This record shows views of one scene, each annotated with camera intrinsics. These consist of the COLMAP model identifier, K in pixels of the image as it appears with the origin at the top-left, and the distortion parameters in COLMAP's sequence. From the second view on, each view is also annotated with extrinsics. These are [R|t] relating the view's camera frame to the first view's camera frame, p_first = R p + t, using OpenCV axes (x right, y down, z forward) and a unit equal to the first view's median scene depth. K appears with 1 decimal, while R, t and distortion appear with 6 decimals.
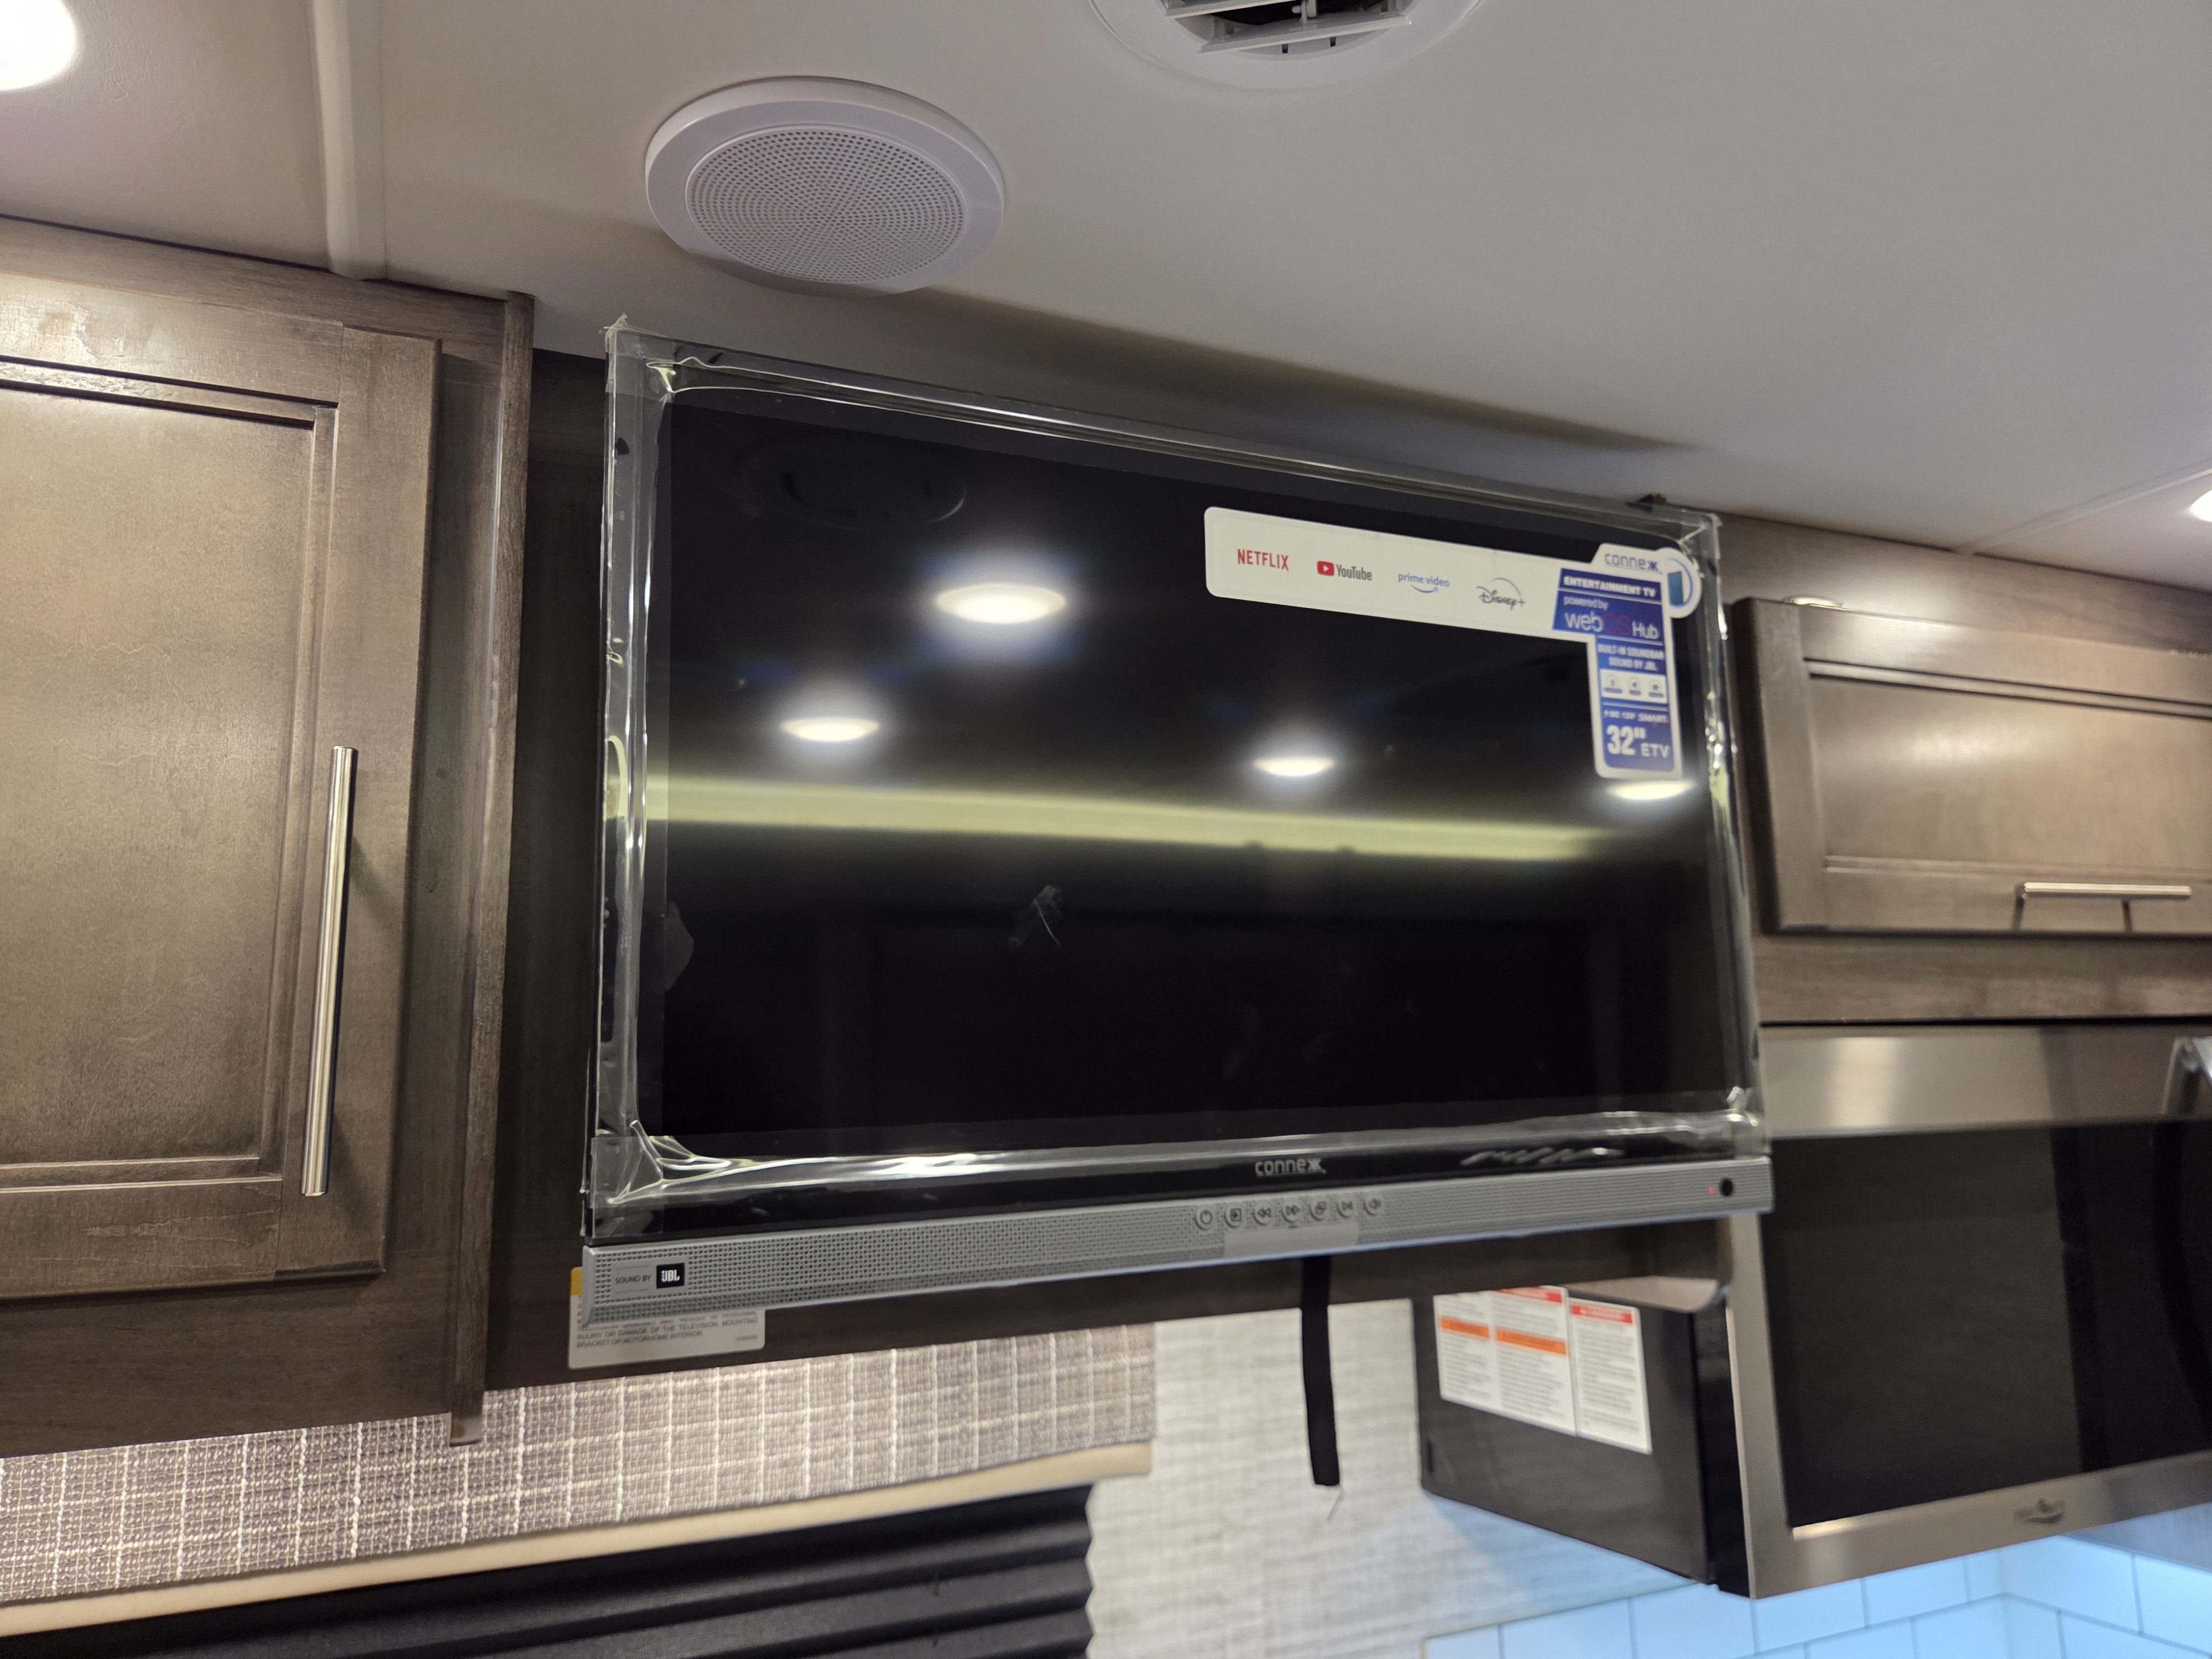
lens RADIAL K [[1511.4, 0, 1098.9], [0, 1511.4, 811.7], [0, 0, 1]] dist [0.067179, -0.061981]
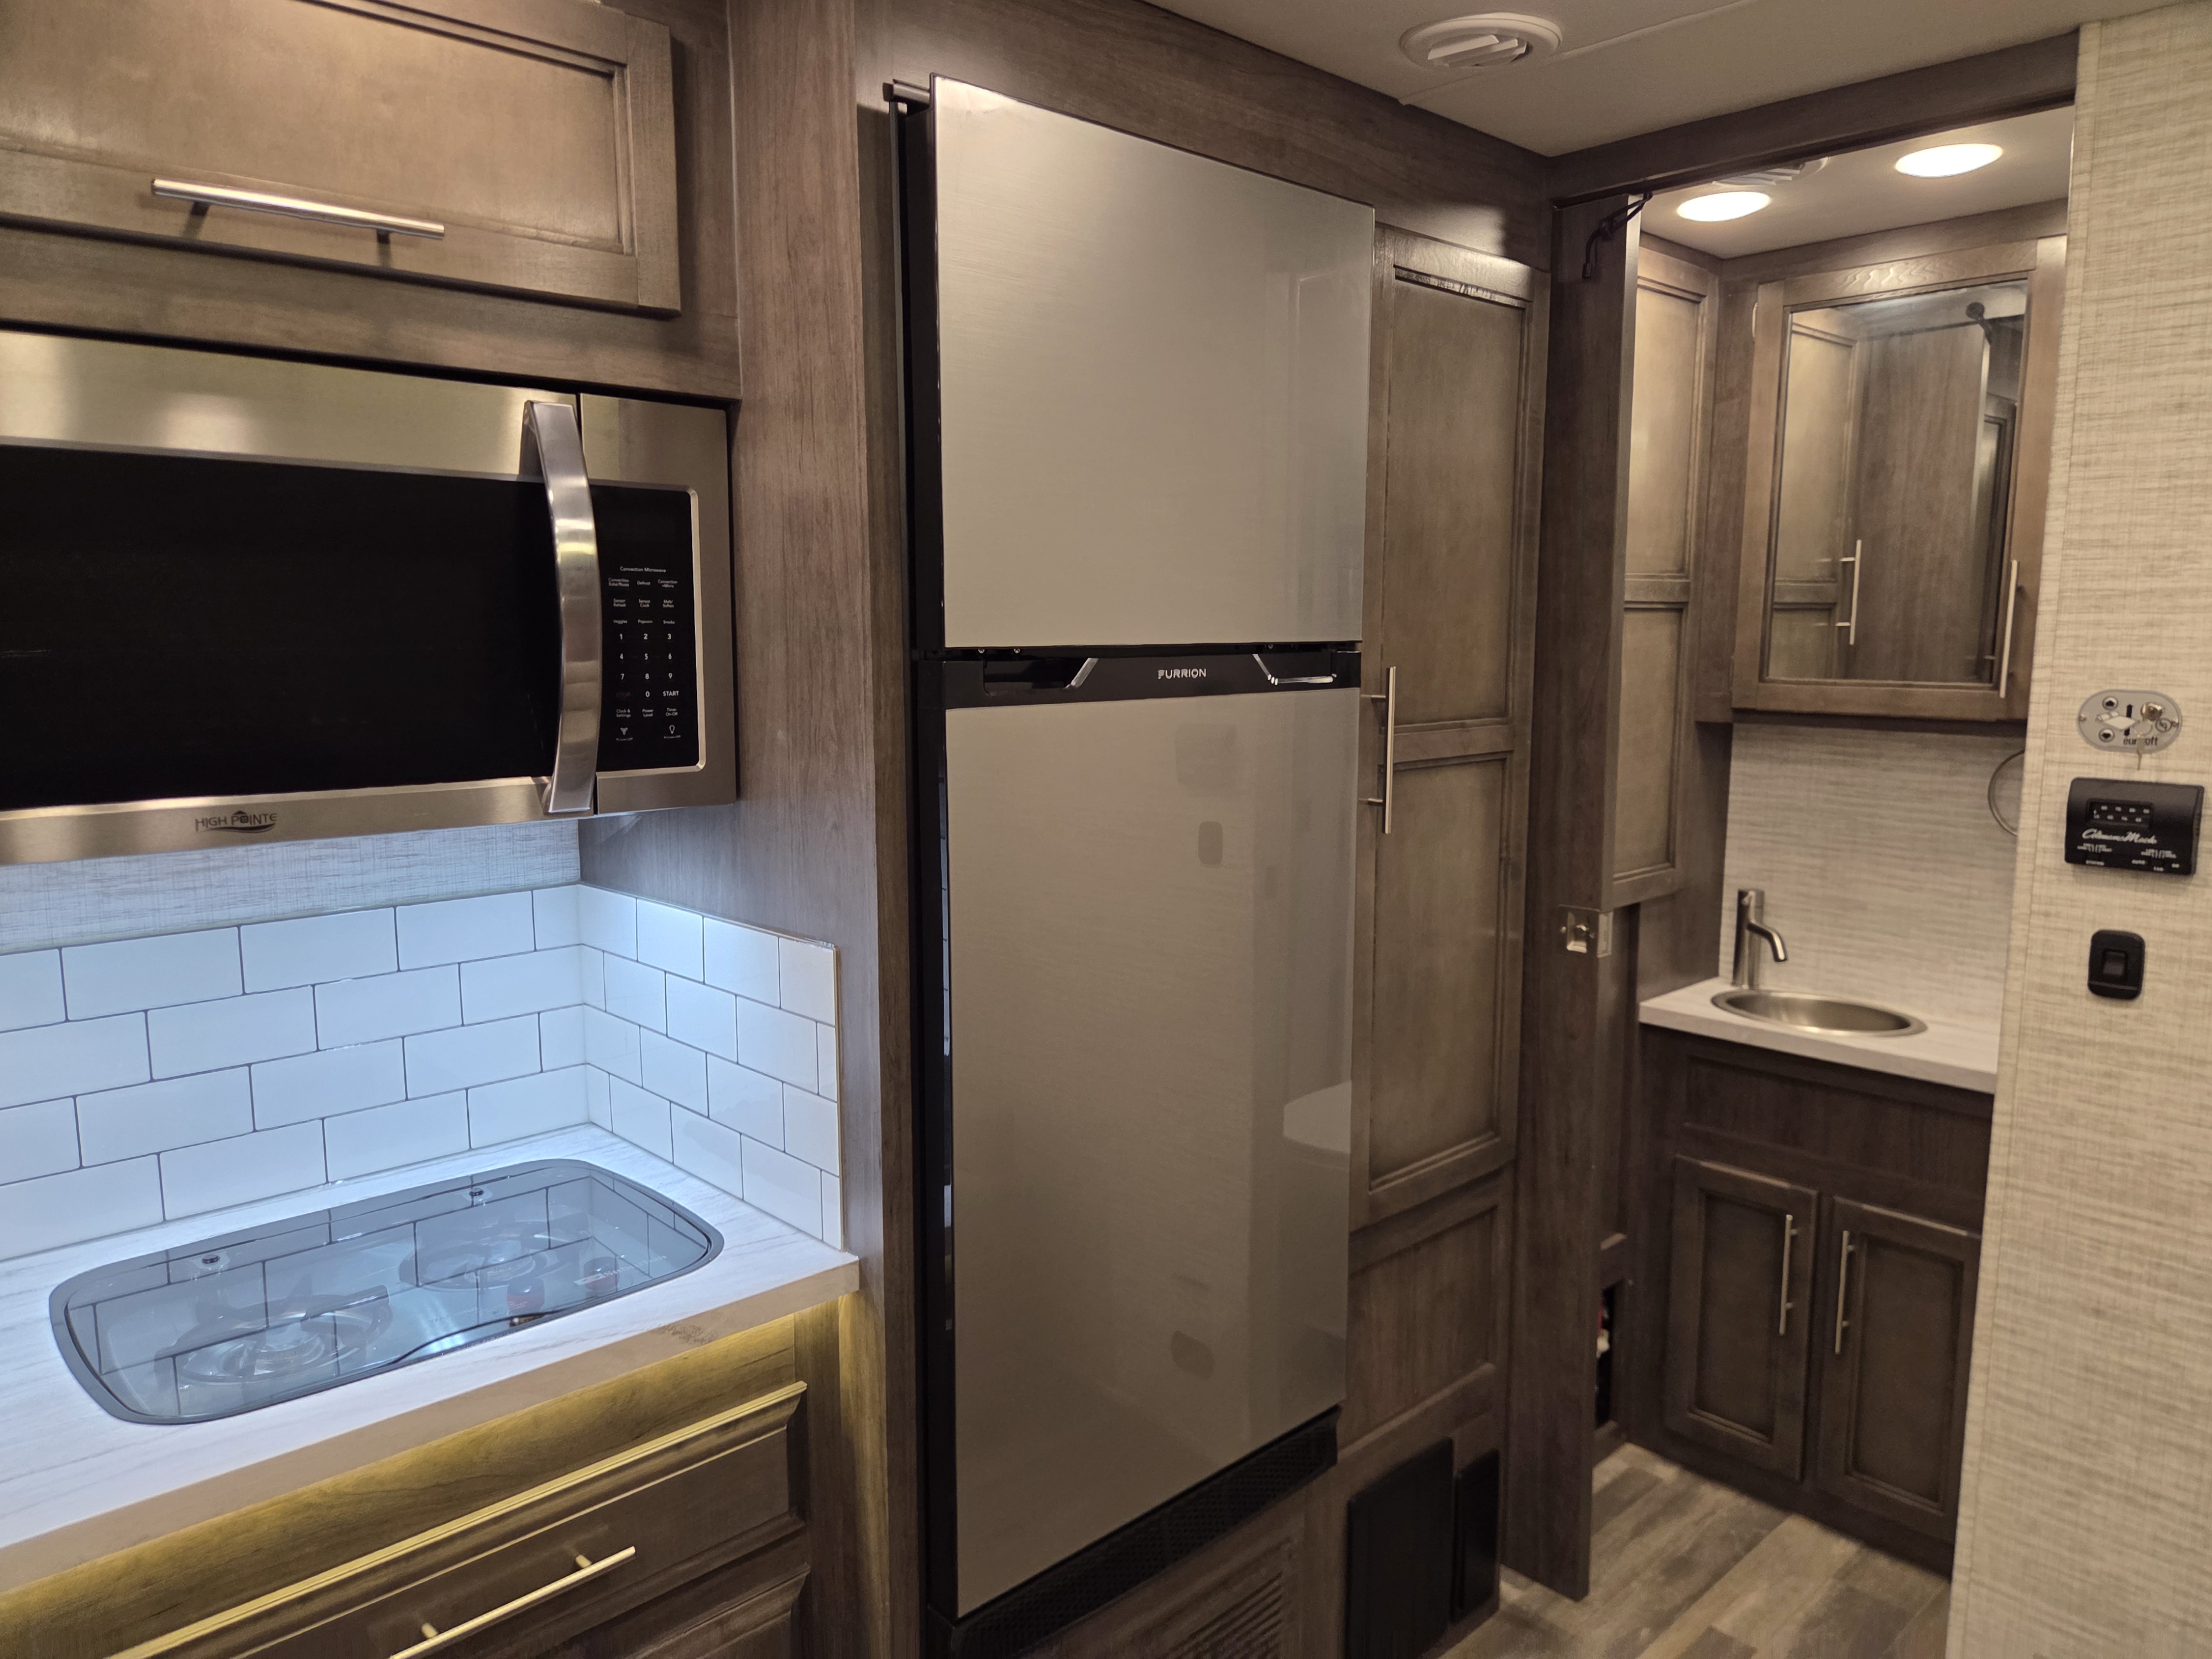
lens RADIAL K [[1511.4, 0, 1098.9], [0, 1511.4, 811.7], [0, 0, 1]] dist [0.067179, -0.061981]
pose [[0.939930, -0.021520, 0.340689, 0.791263], [-0.079554, 0.956722, 0.279916, 0.104304], [-0.331968, -0.290205, 0.897540, -0.139997]]
